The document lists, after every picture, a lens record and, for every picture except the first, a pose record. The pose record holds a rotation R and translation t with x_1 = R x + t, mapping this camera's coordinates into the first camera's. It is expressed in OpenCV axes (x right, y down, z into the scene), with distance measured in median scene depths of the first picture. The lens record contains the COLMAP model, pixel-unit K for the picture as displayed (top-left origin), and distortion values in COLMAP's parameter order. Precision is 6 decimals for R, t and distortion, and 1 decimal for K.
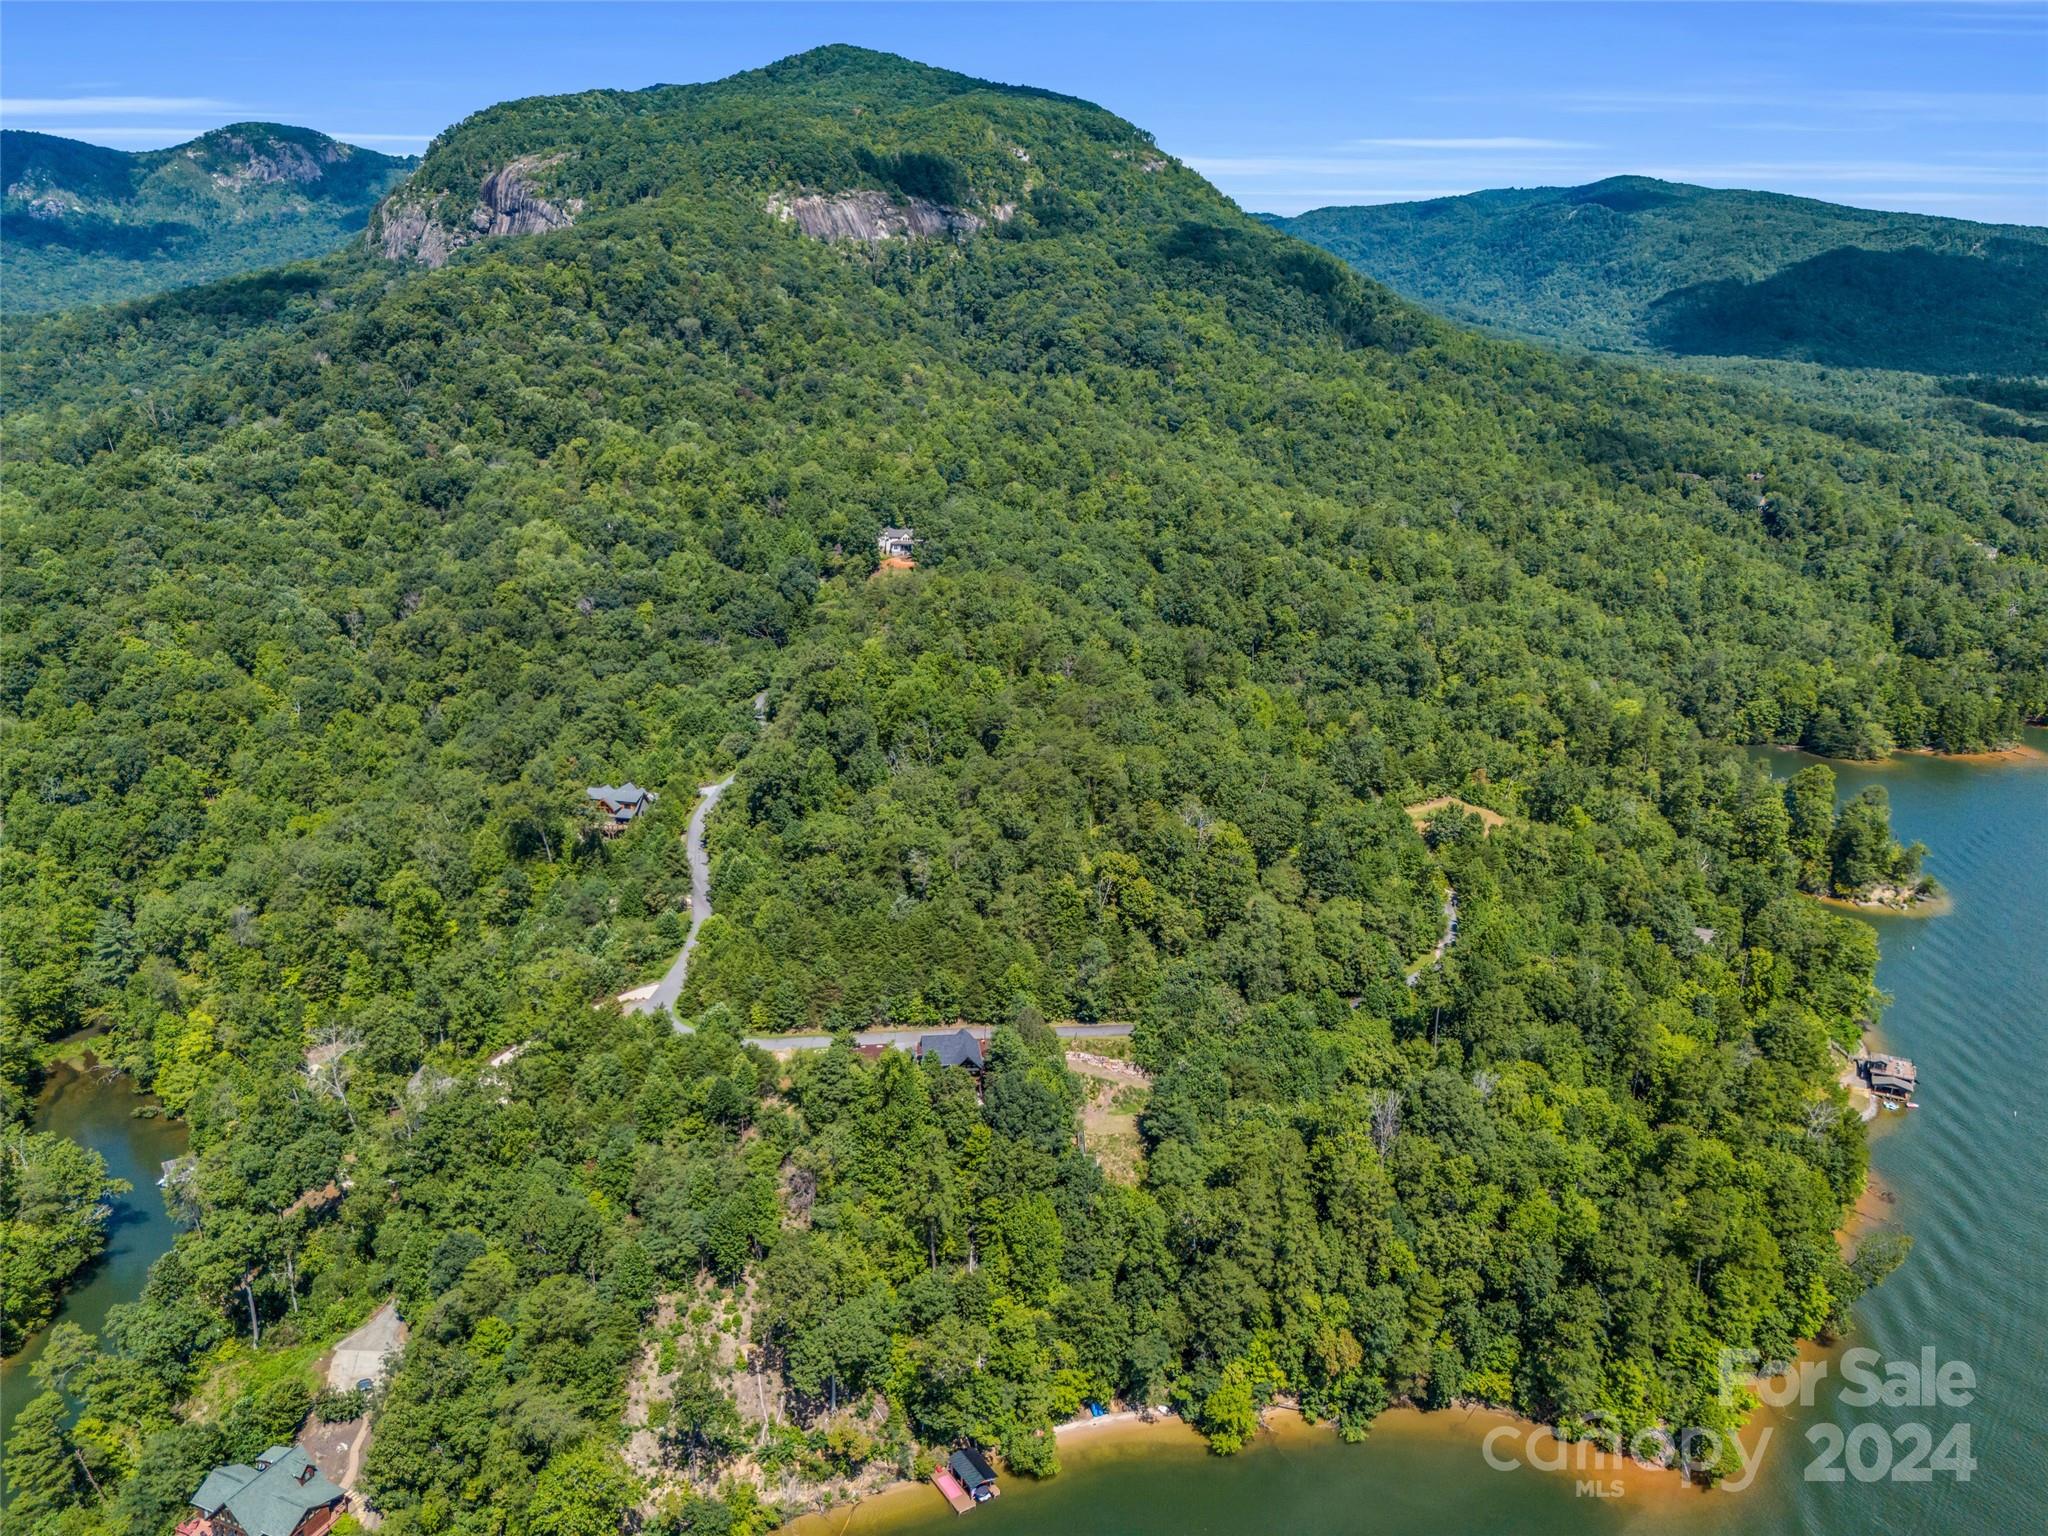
lens RADIAL K [[1537.5, 0, 1033.4], [0, 1537.5, 751.1], [0, 0, 1]] dist [0.059691, -0.057689]
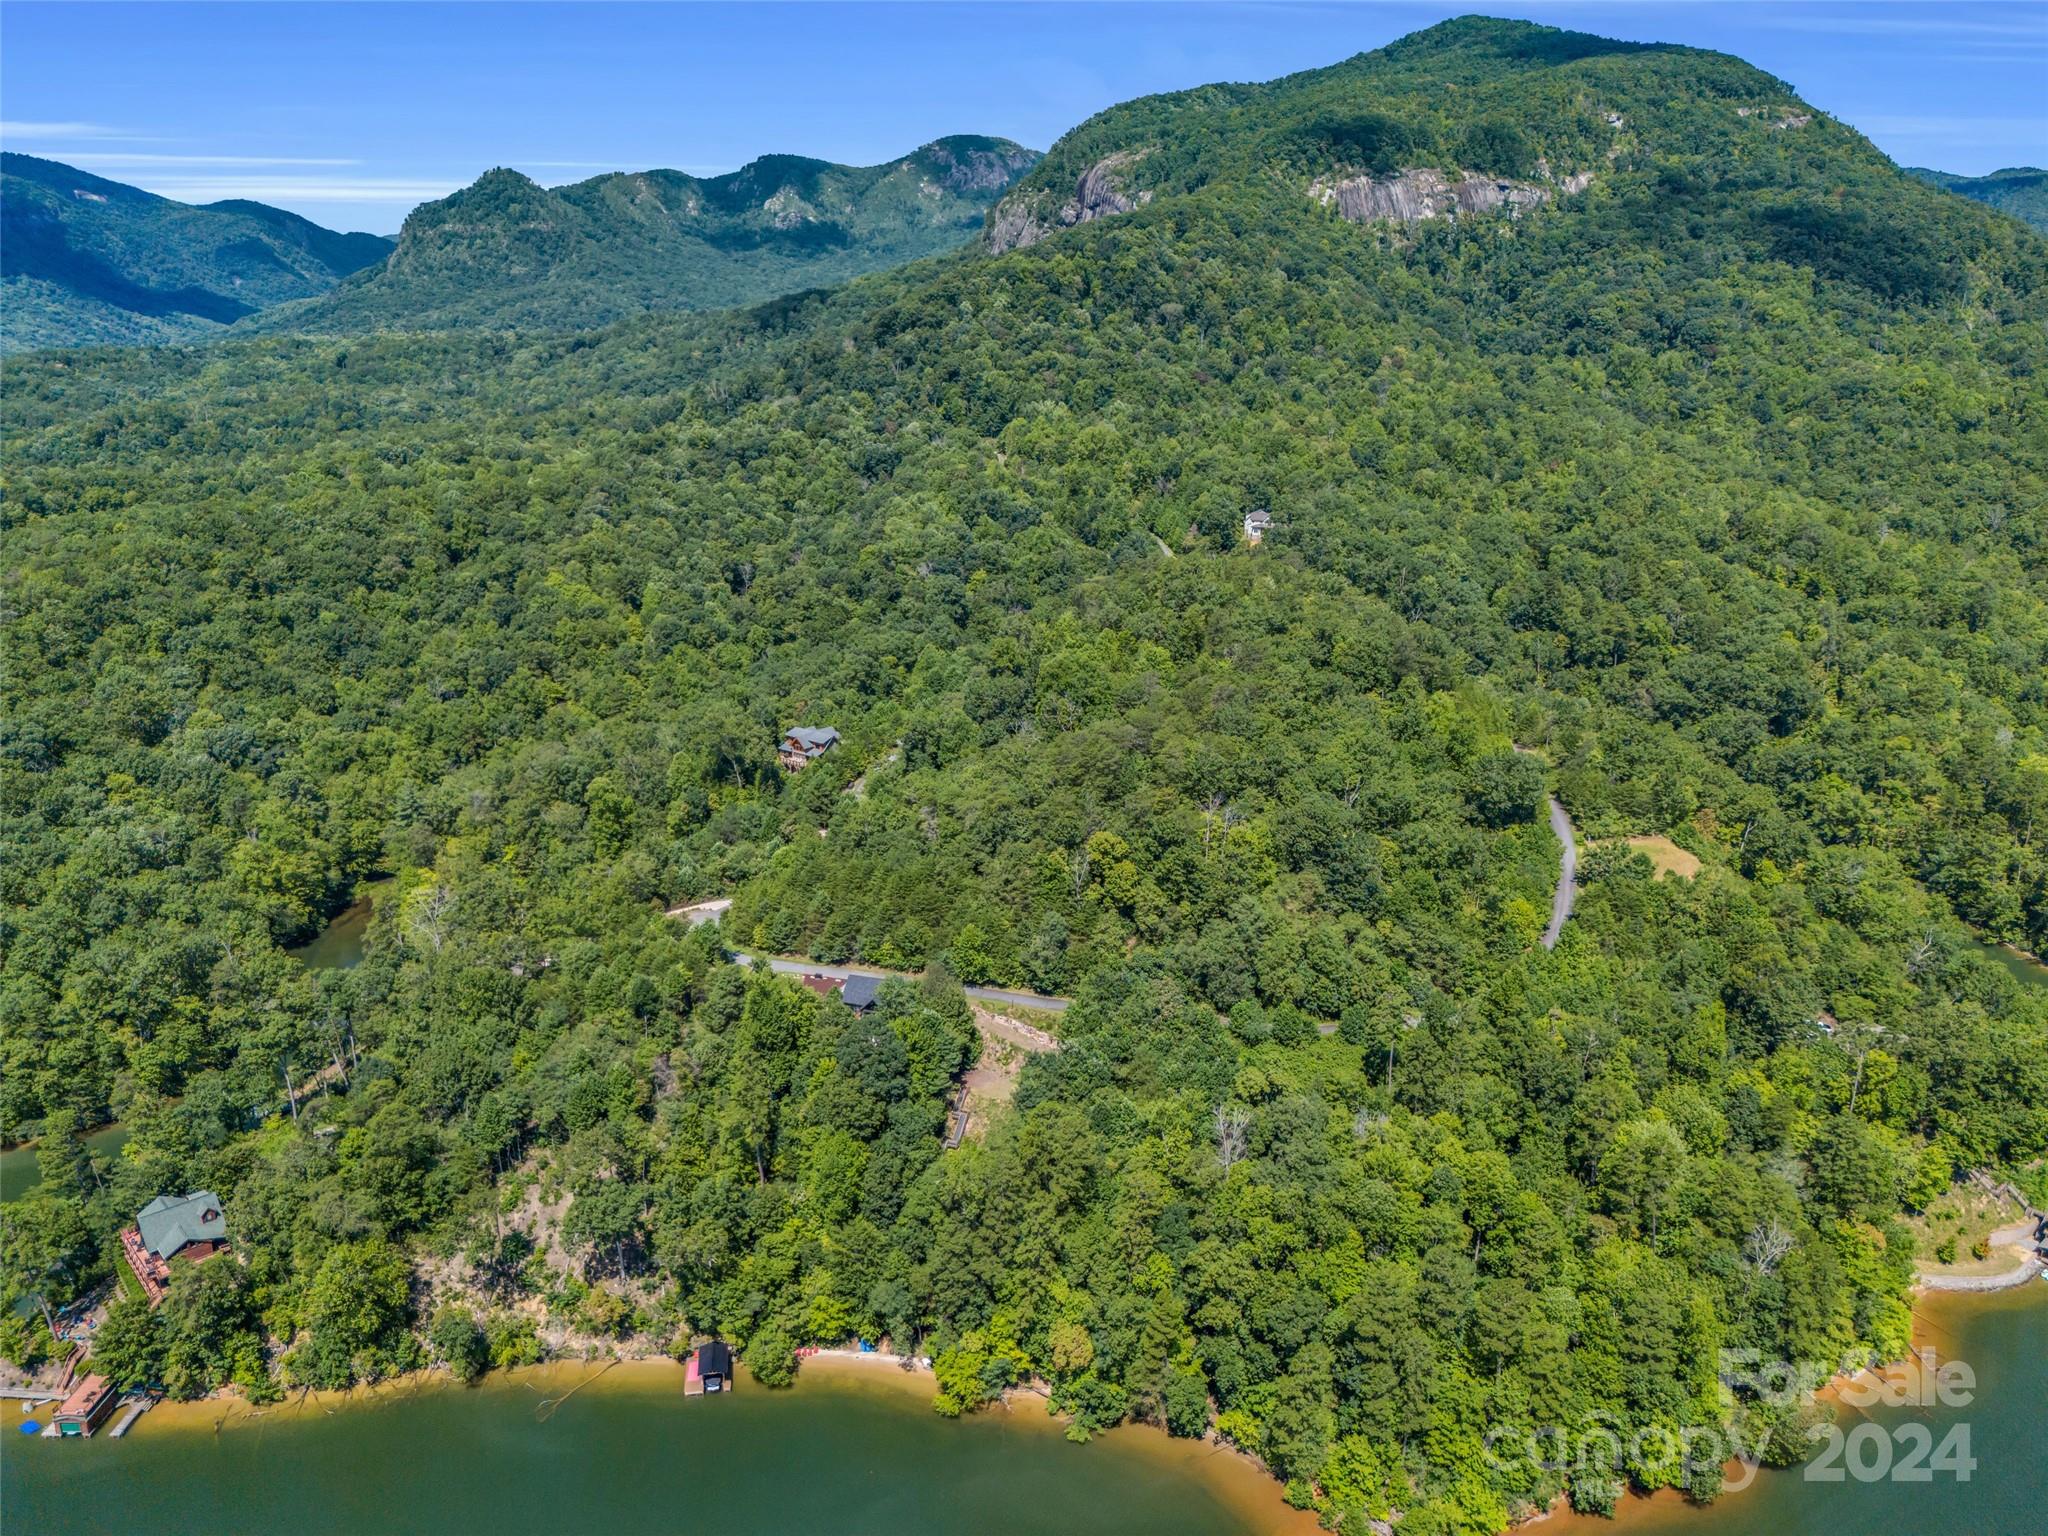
lens RADIAL K [[1537.5, 0, 1018.3], [0, 1537.5, 751.5], [0, 0, 1]] dist [0.059691, -0.057689]
pose [[0.911305, 0.104349, -0.398289, 0.123173], [-0.101019, 0.994450, 0.029401, -0.003051], [0.399146, 0.013441, 0.916789, 0.019862]]
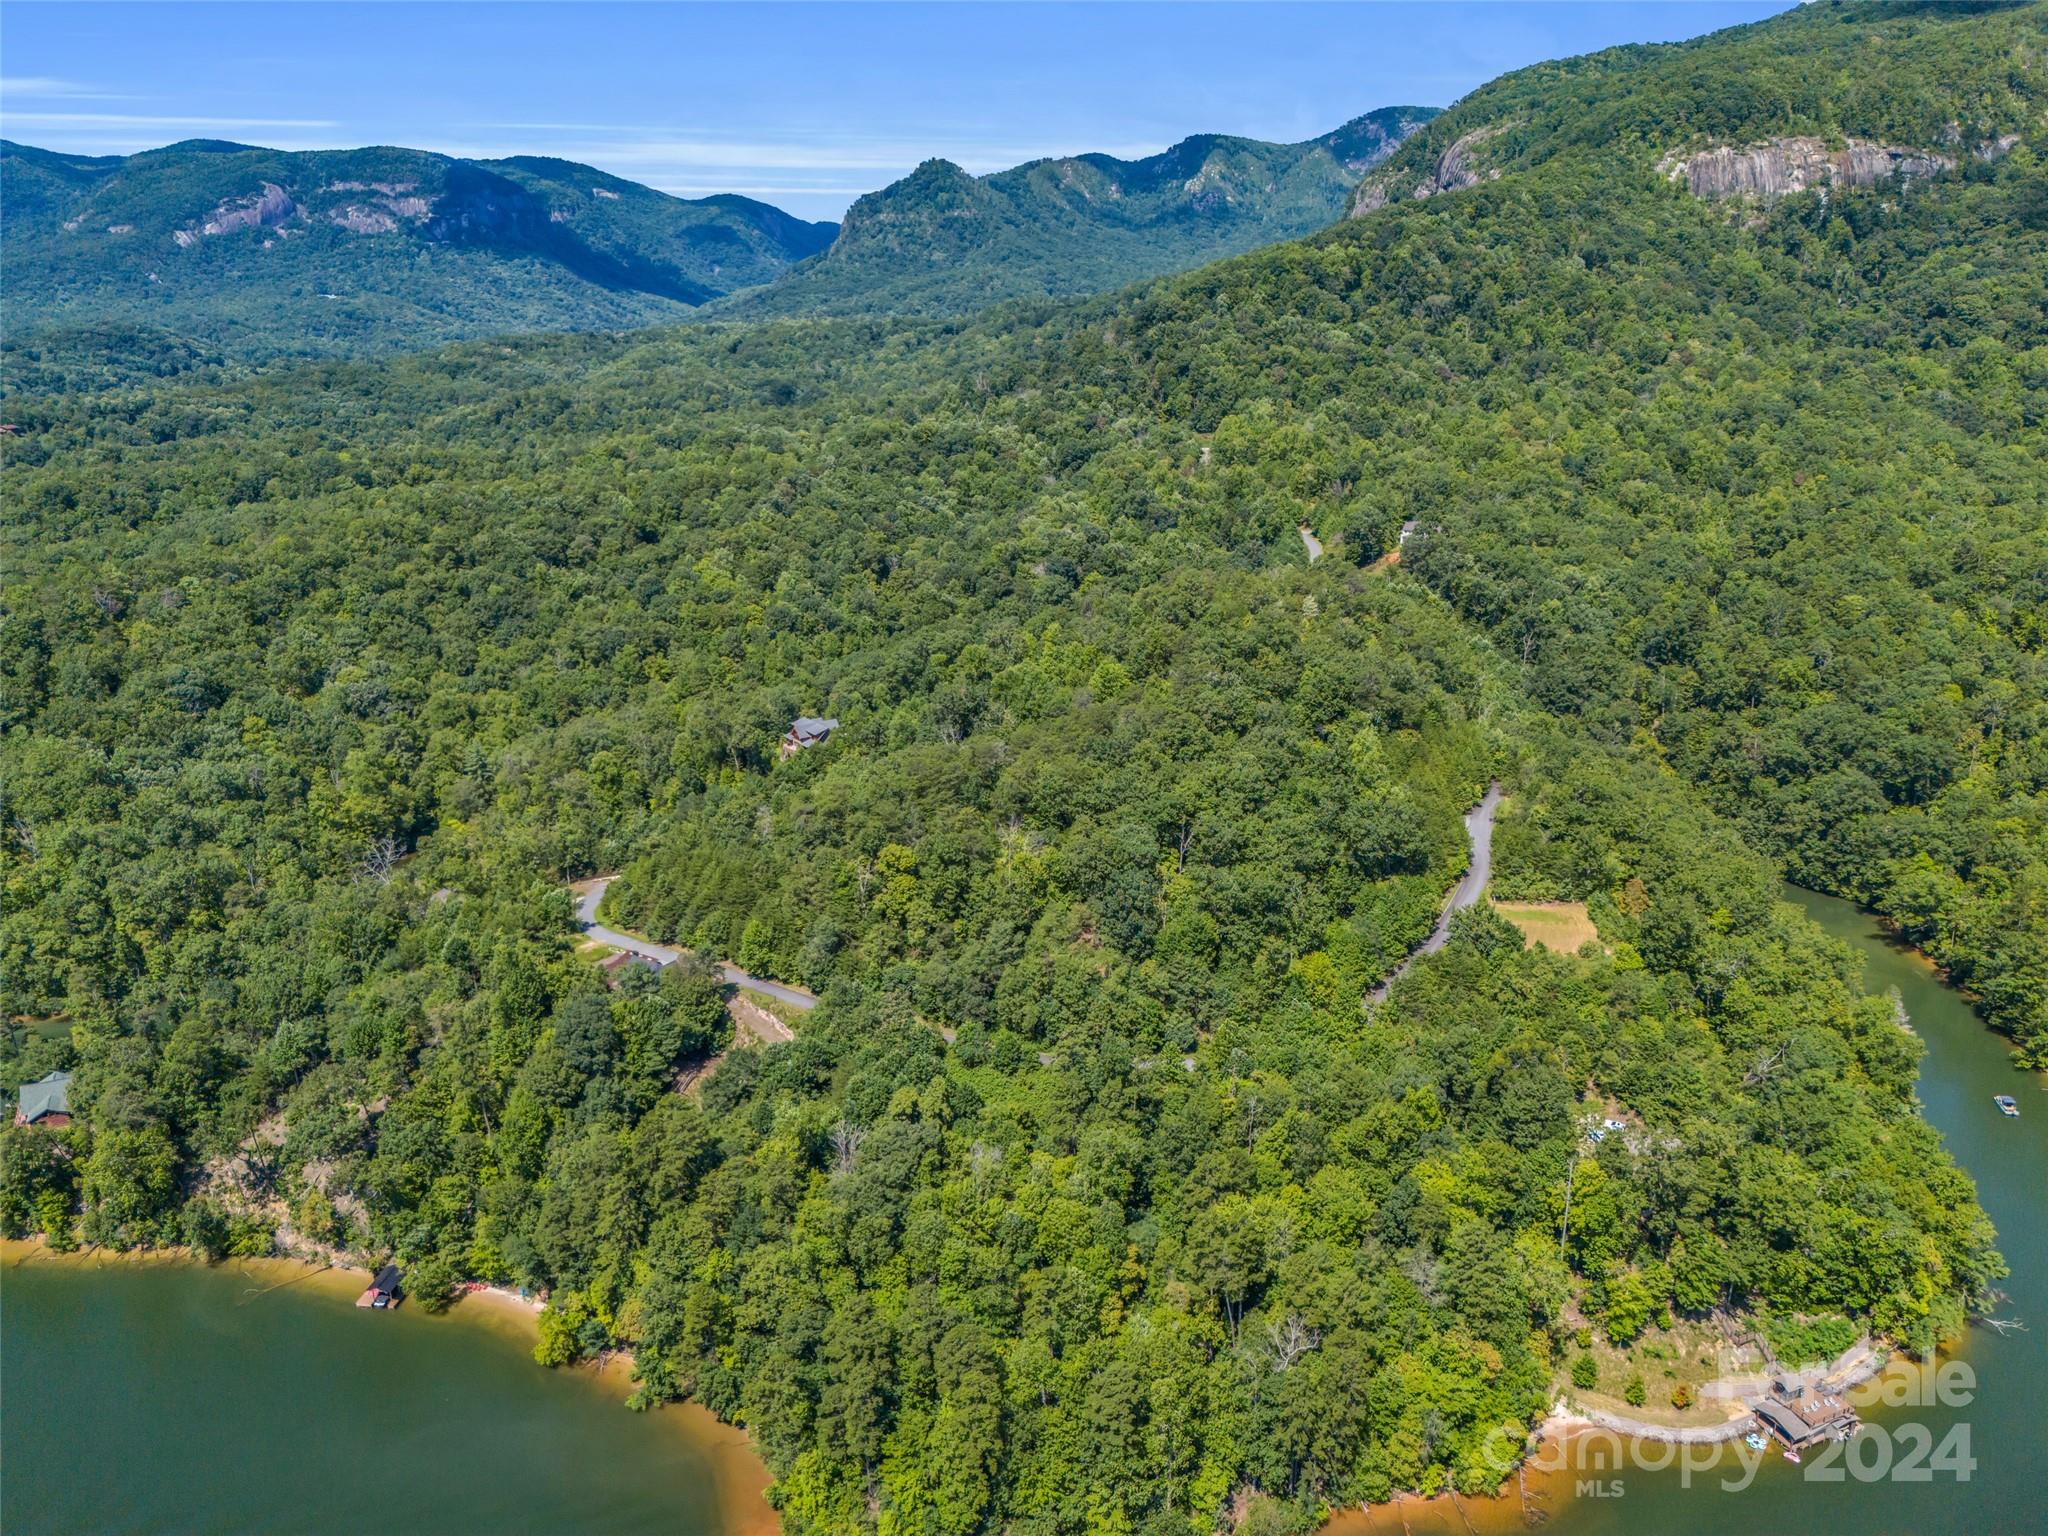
lens RADIAL K [[1537.5, 0, 1024.9], [0, 1537.5, 754.0], [0, 0, 1]] dist [0.059691, -0.057689]
pose [[0.757979, 0.176076, -0.628065, 0.237196], [-0.160889, 0.983595, 0.081580, -0.029026], [0.632126, 0.039213, 0.773873, 0.080268]]
